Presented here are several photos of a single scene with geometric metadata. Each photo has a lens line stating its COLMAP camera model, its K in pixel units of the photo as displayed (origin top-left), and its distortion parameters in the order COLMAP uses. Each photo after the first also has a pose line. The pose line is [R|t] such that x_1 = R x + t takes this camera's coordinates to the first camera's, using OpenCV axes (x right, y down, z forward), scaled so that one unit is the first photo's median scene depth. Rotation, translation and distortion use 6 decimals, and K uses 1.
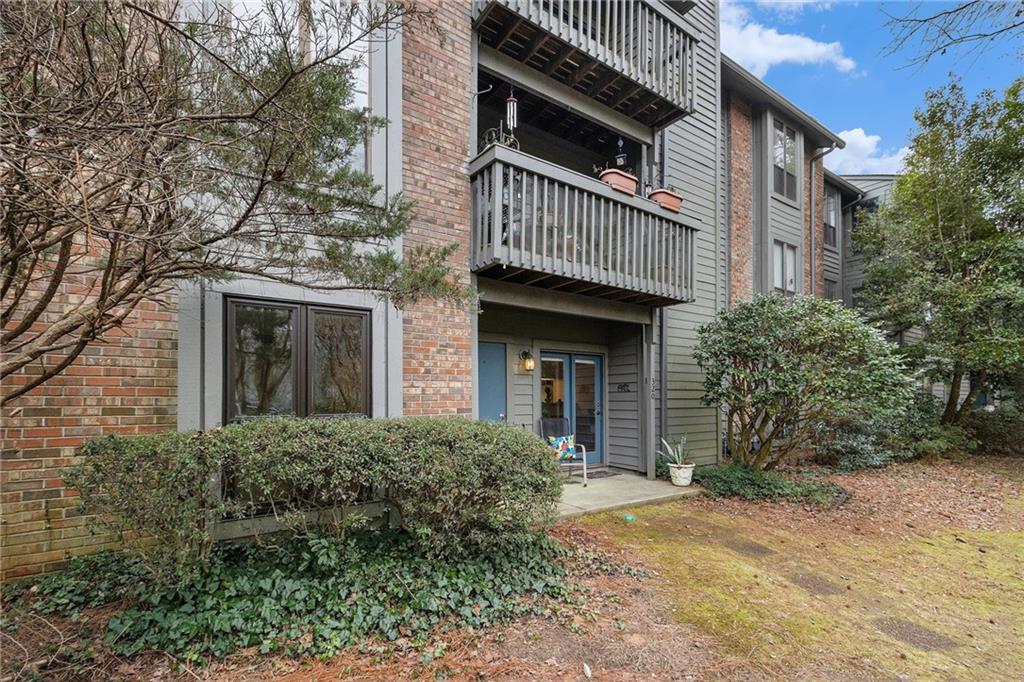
lens RADIAL K [[475.9, 0, 520.4], [0, 475.9, 395.0], [0, 0, 1]] dist [0.001757, 0.002985]
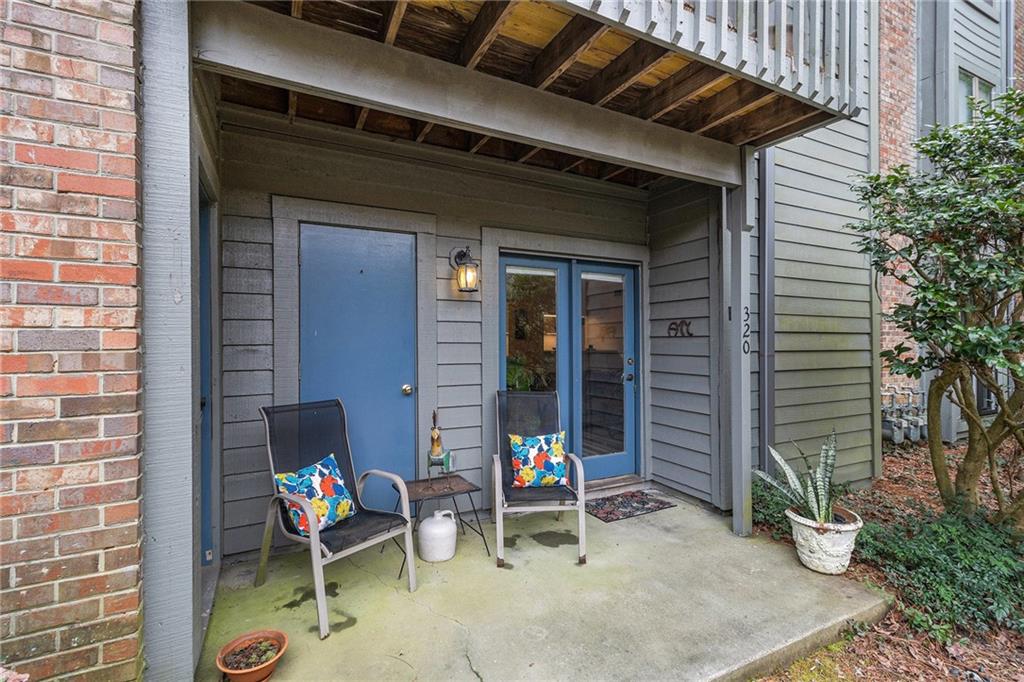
lens RADIAL K [[475.9, 0, 521.9], [0, 475.9, 334.3], [0, 0, 1]] dist [0.001757, 0.002985]
pose [[0.991888, 0.000545, -0.127112, 0.126881], [-0.001077, 0.999991, -0.004119, -0.007299], [0.127109, 0.004223, 0.991880, 0.532099]]
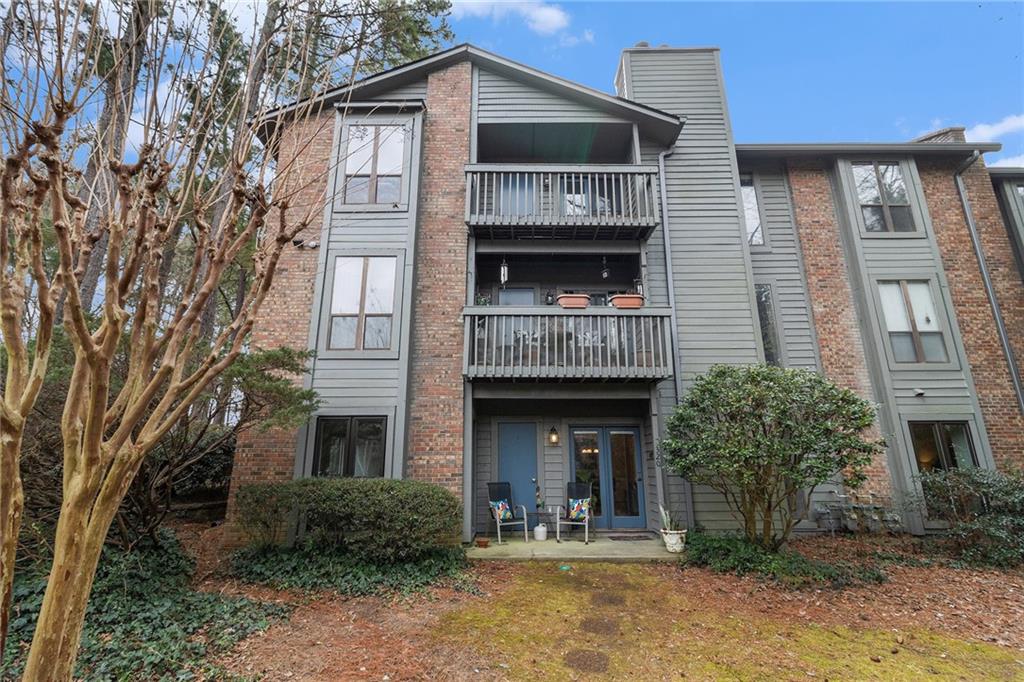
lens RADIAL K [[475.9, 0, 513.7], [0, 475.9, 337.5], [0, 0, 1]] dist [0.001757, 0.002985]
pose [[0.815193, -0.151065, -0.559142, 0.666311], [0.007693, 0.968126, -0.250346, -0.007160], [0.579138, 0.199779, 0.790372, -0.117599]]
